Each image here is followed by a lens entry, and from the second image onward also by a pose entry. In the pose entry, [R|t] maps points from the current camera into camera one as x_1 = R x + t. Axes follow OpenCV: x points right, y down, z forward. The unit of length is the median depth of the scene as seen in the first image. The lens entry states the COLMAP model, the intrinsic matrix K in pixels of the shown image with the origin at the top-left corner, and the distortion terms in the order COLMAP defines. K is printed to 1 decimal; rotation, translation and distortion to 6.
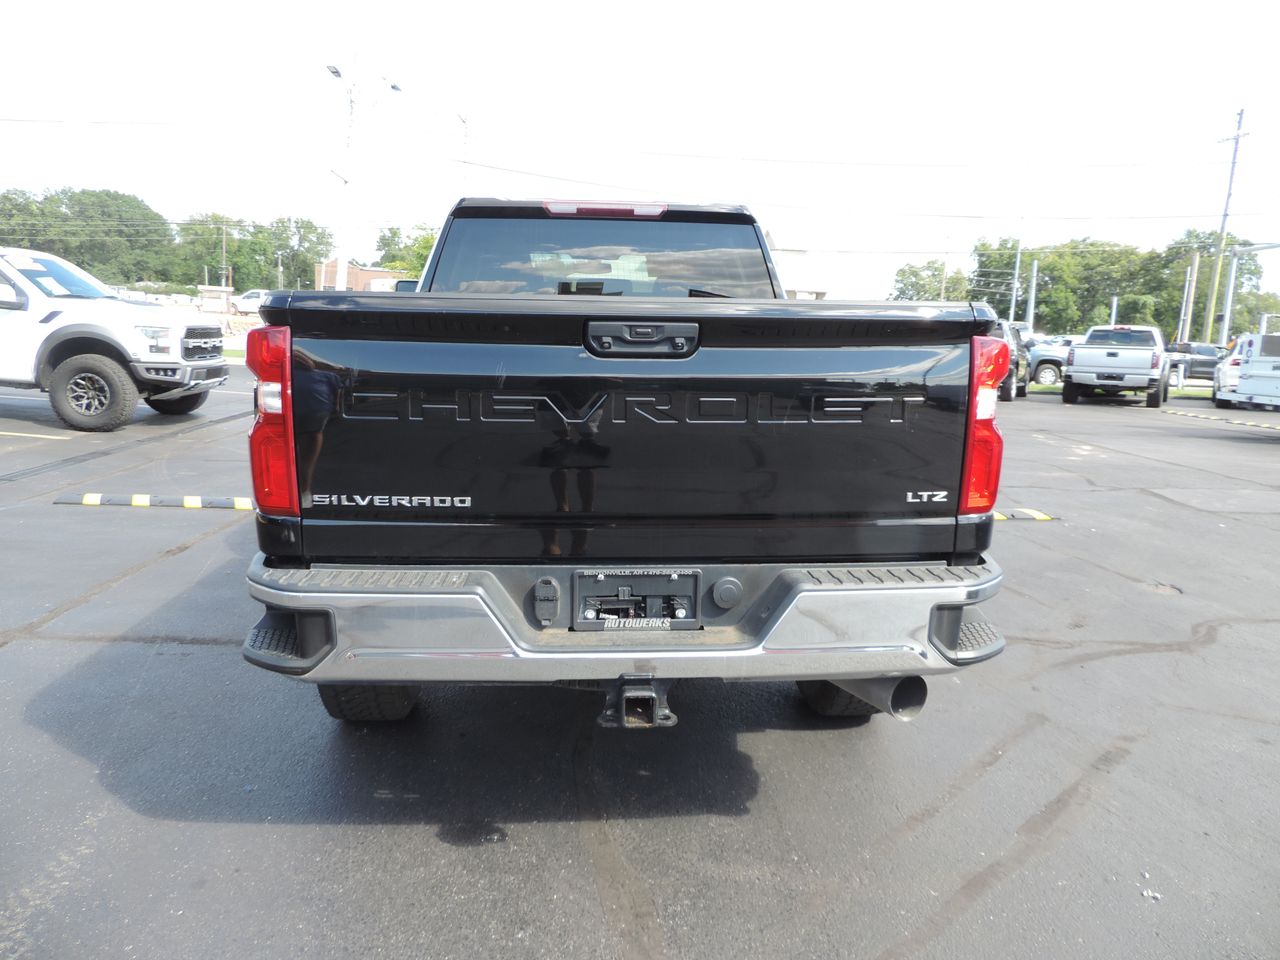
lens RADIAL K [[924.1, 0, 639.7], [0, 924.1, 481.4], [0, 0, 1]] dist [-0.006172, -0.002143]
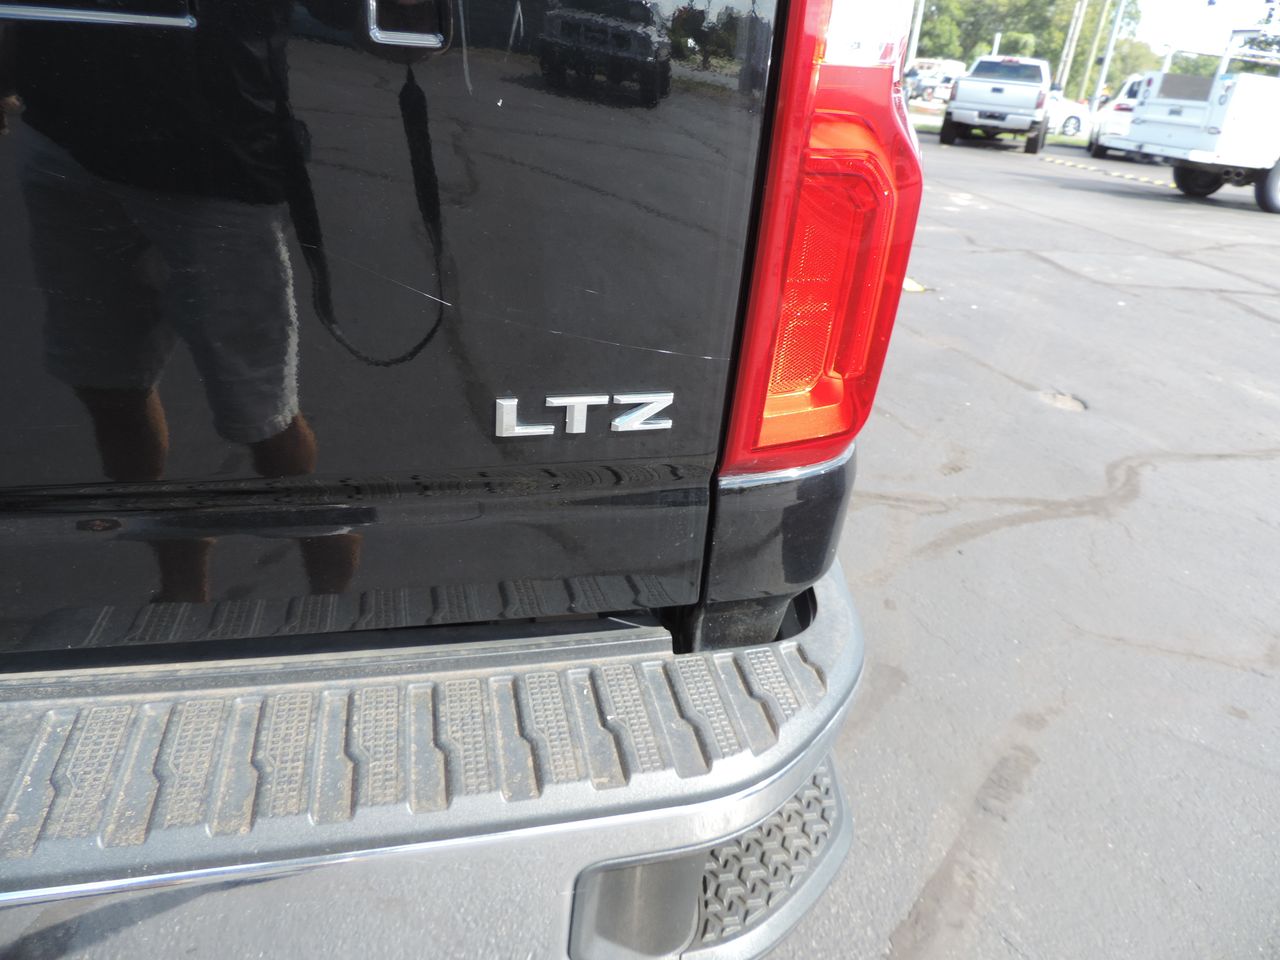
lens RADIAL K [[924.1, 0, 620.2], [0, 924.1, 478.6], [0, 0, 1]] dist [-0.006172, -0.002143]
pose [[0.991838, 0.001407, 0.127498, 0.223854], [-0.036382, 0.961491, 0.272416, -0.024475], [-0.122205, -0.274832, 0.953695, 0.596646]]
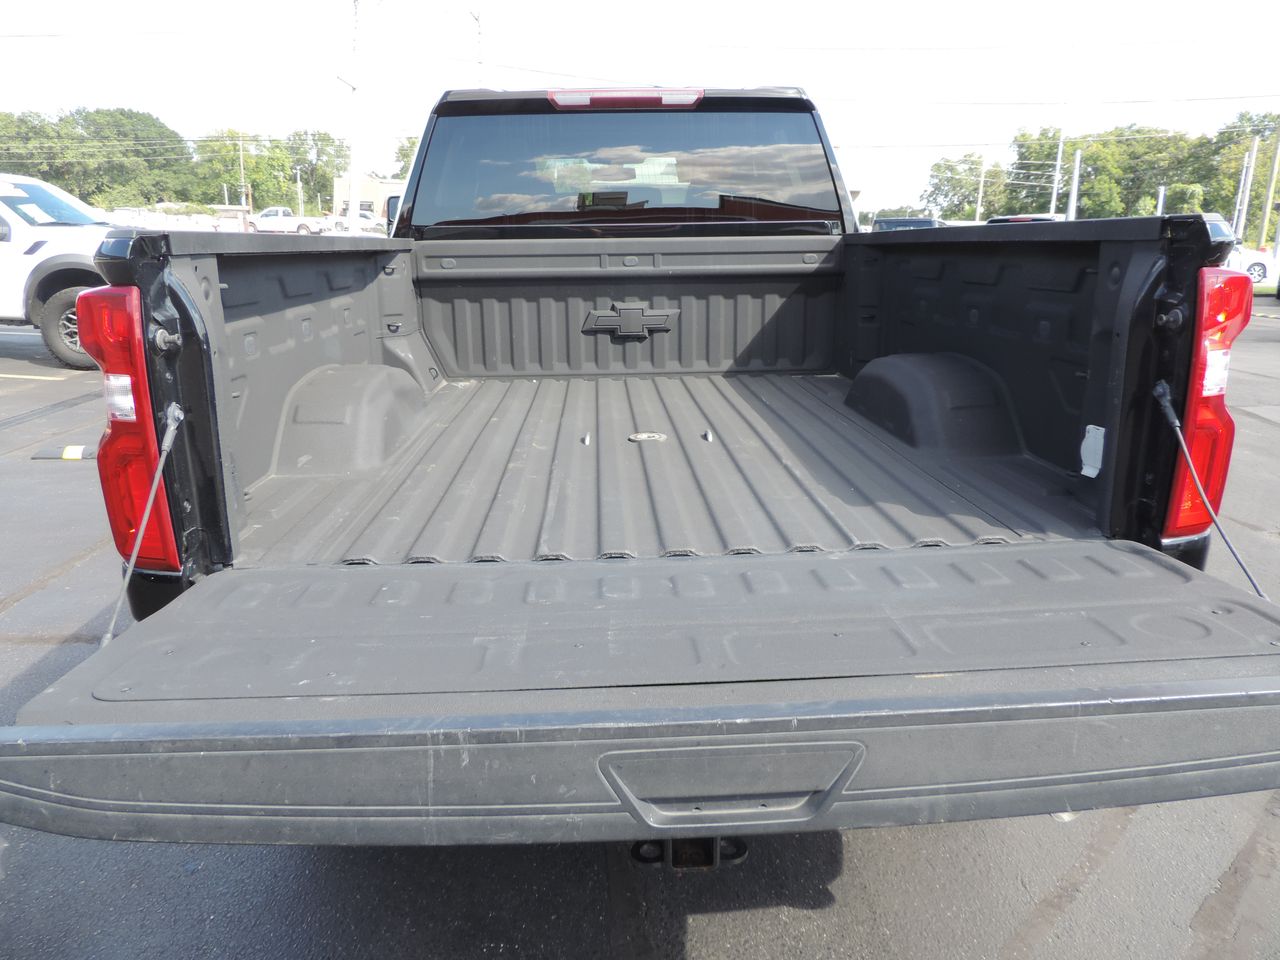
lens RADIAL K [[924.1, 0, 636.3], [0, 924.1, 484.4], [0, 0, 1]] dist [-0.006172, -0.002143]
pose [[0.999083, -0.020385, -0.037640, -0.007487], [0.024007, 0.994856, 0.098415, -0.060241], [0.035440, -0.099228, 0.994433, 0.254506]]
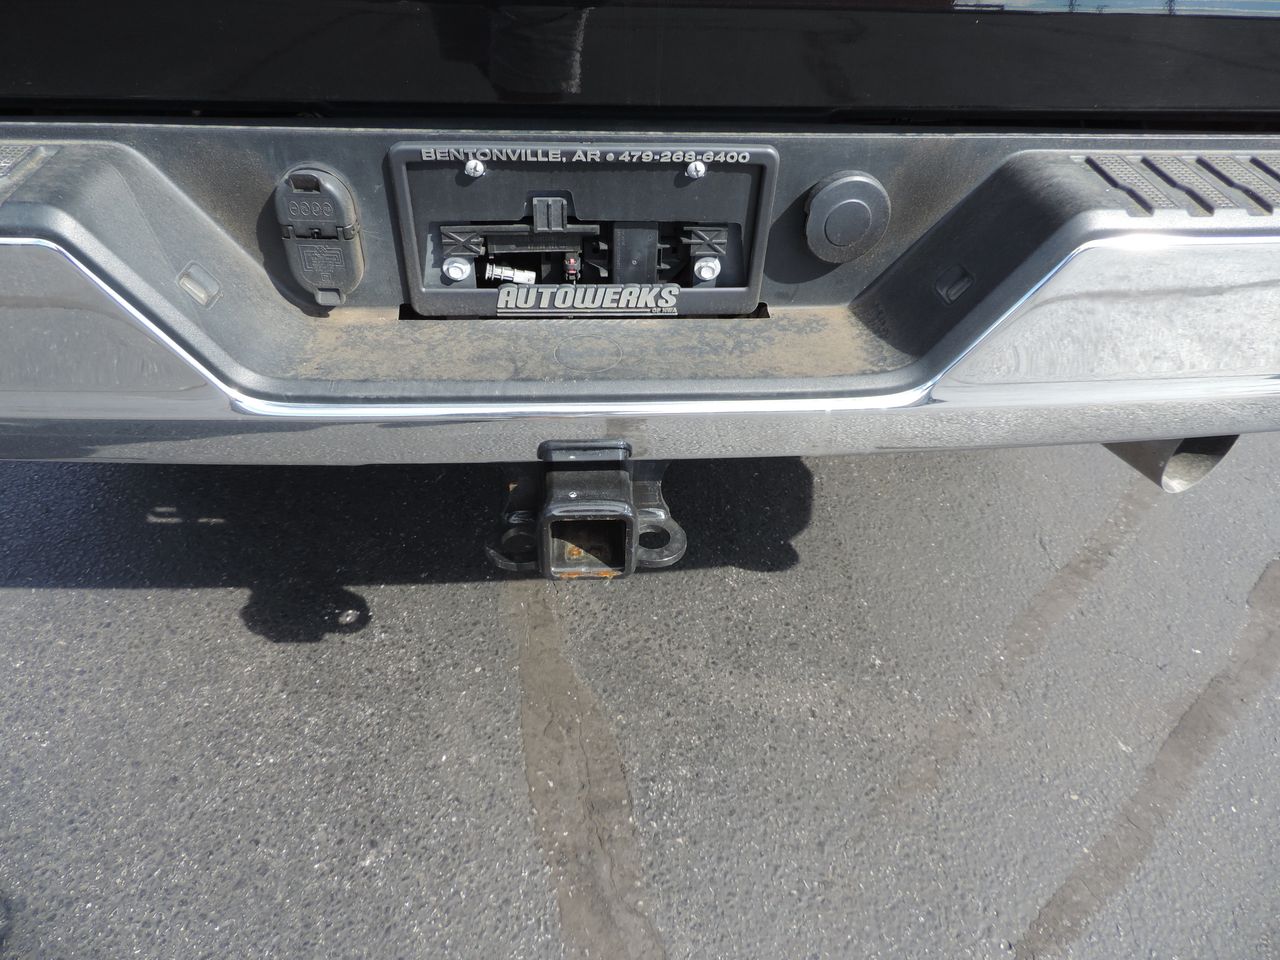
lens RADIAL K [[924.1, 0, 633.4], [0, 924.1, 473.5], [0, 0, 1]] dist [-0.006172, -0.002143]
pose [[0.999768, 0.020364, 0.006998, 0.010896], [-0.021161, 0.869018, 0.494329, 0.025758], [0.003985, -0.494362, 0.869247, 0.497794]]
